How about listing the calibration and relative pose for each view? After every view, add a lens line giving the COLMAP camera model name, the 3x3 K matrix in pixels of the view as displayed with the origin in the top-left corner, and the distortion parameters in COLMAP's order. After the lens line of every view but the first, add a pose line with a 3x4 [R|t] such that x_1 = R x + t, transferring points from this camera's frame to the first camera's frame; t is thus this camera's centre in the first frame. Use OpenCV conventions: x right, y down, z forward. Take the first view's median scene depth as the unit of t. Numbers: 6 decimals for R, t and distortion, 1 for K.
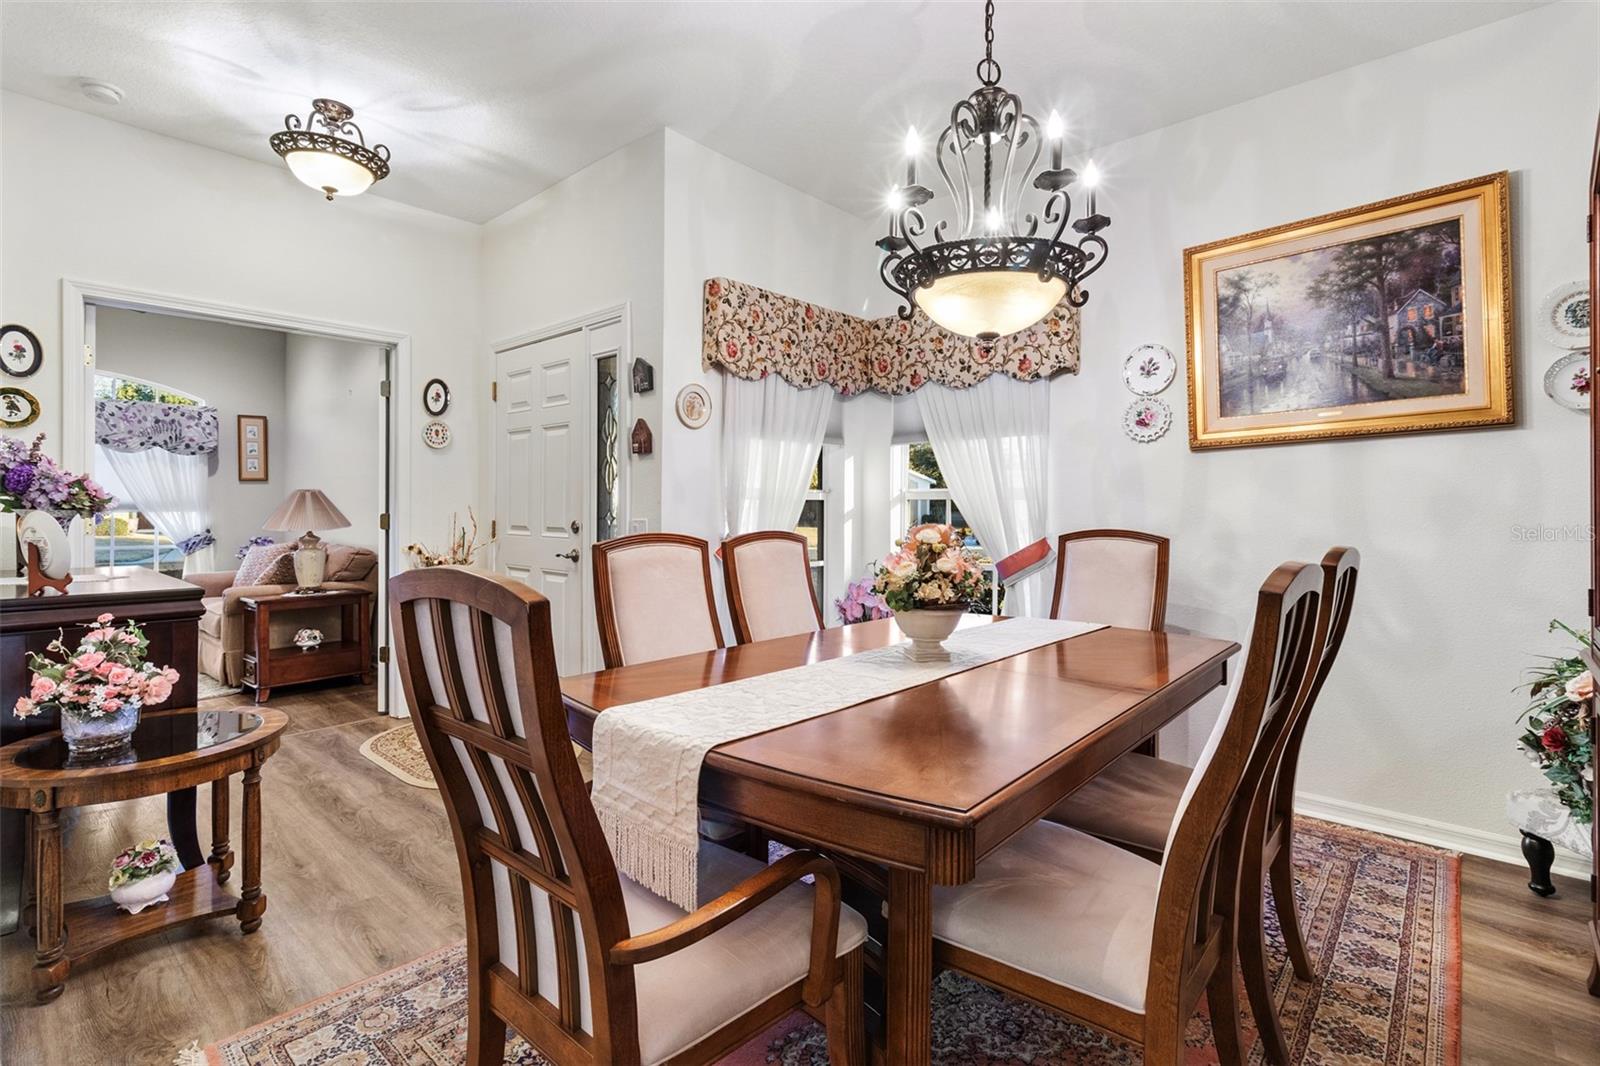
lens RADIAL K [[746.1, 0, 790.5], [0, 746.1, 514.2], [0, 0, 1]] dist [0.002958, 0.001644]
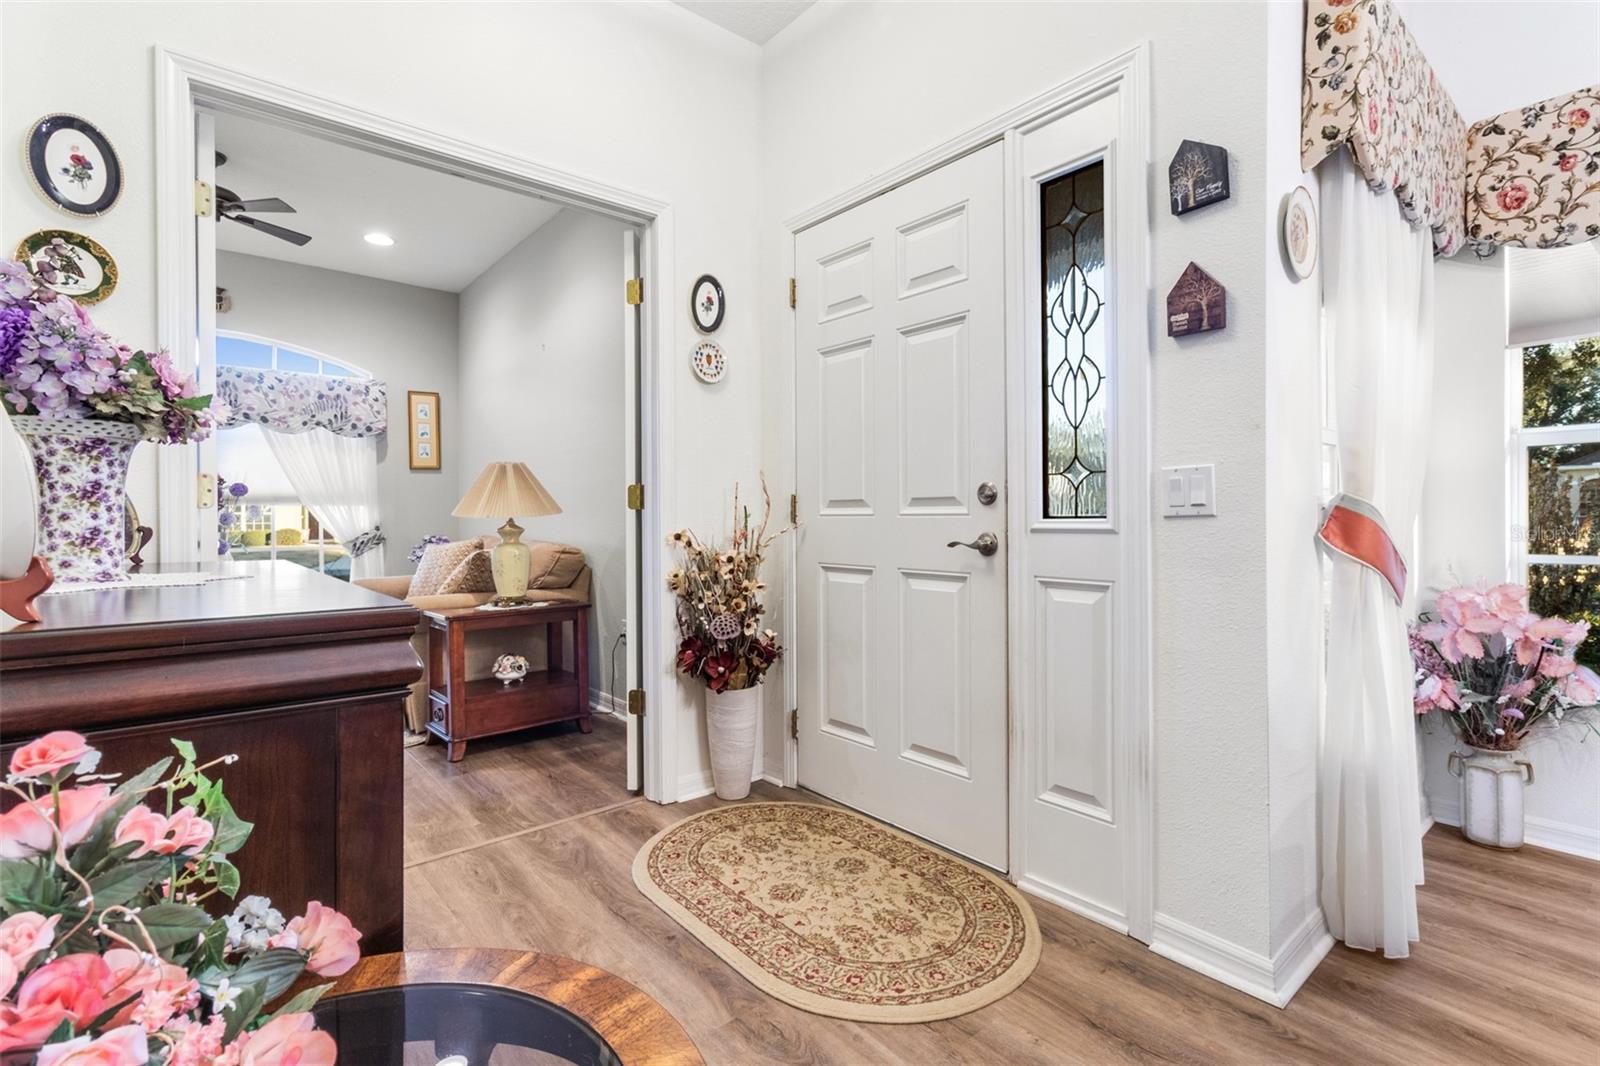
lens RADIAL K [[746.1, 0, 807.9], [0, 746.1, 523.6], [0, 0, 1]] dist [0.002958, 0.001644]
pose [[0.991547, -0.008376, -0.129478, -0.282042], [0.008380, 0.999965, -0.000514, 0.031433], [0.129478, -0.000575, 0.991582, 0.342380]]
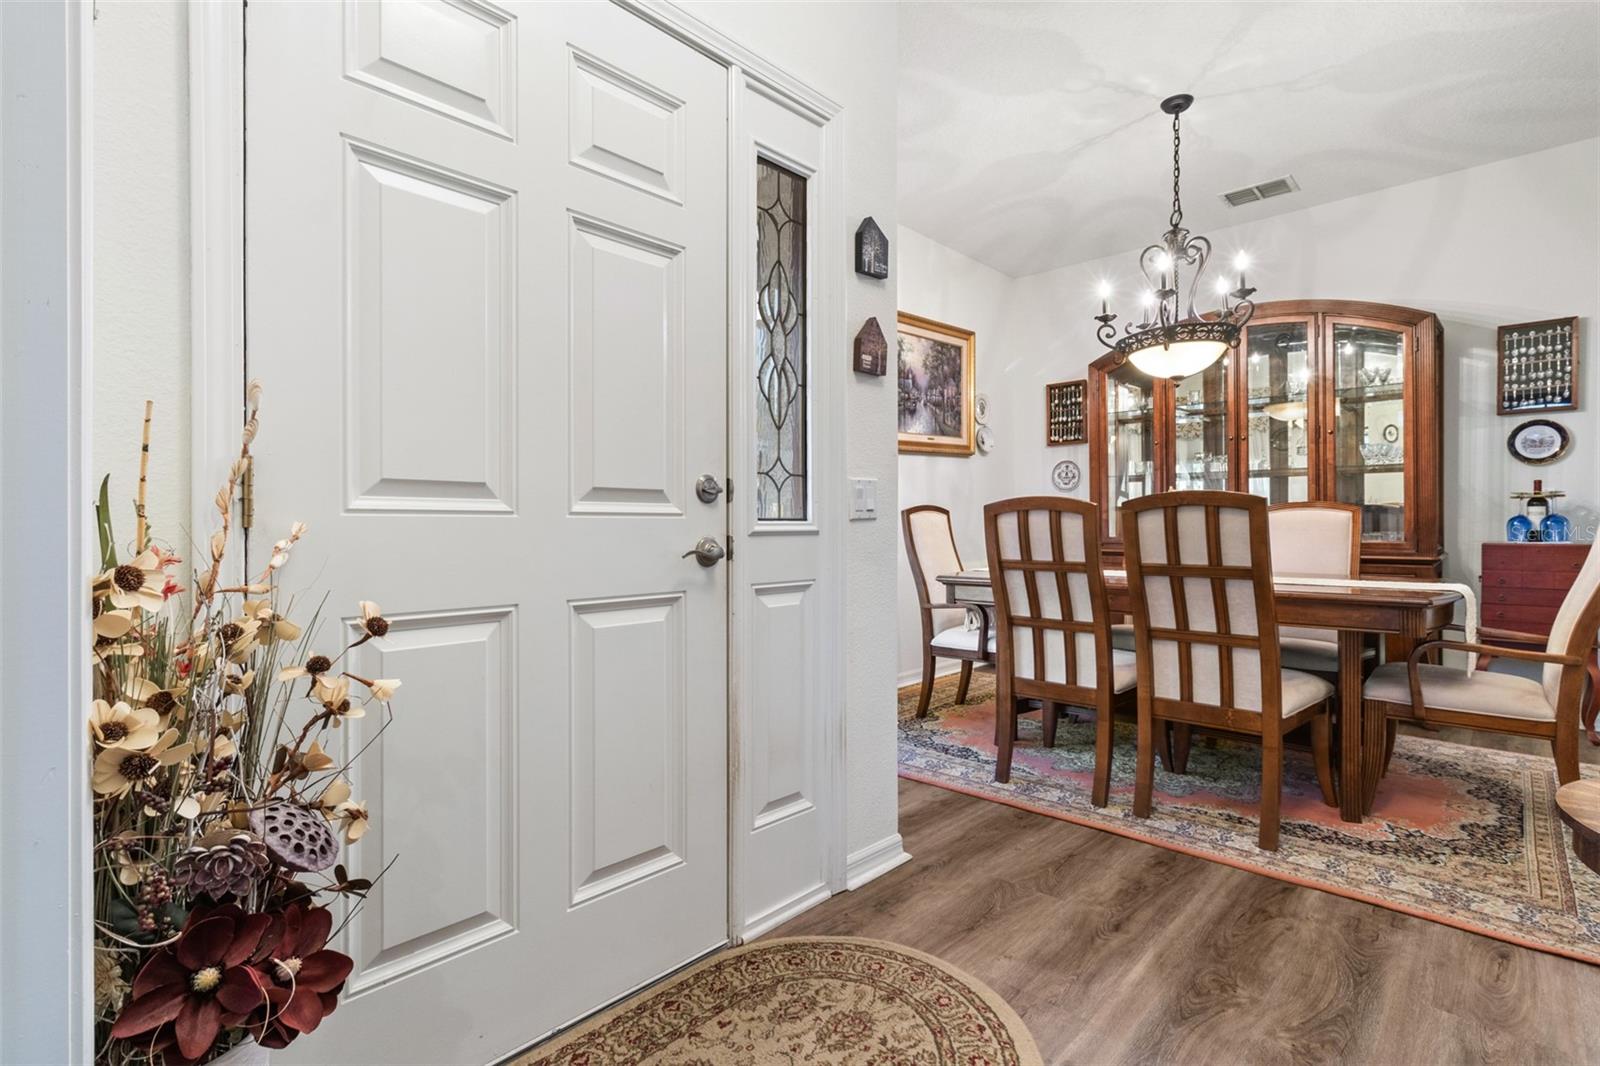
lens RADIAL K [[746.1, 0, 831.8], [0, 746.1, 536.9], [0, 0, 1]] dist [0.002958, 0.001644]
pose [[0.012945, -0.019991, 0.999716, -0.597635], [0.015202, 0.999689, 0.019794, 0.030788], [-0.999801, 0.014942, 0.013245, 0.741545]]
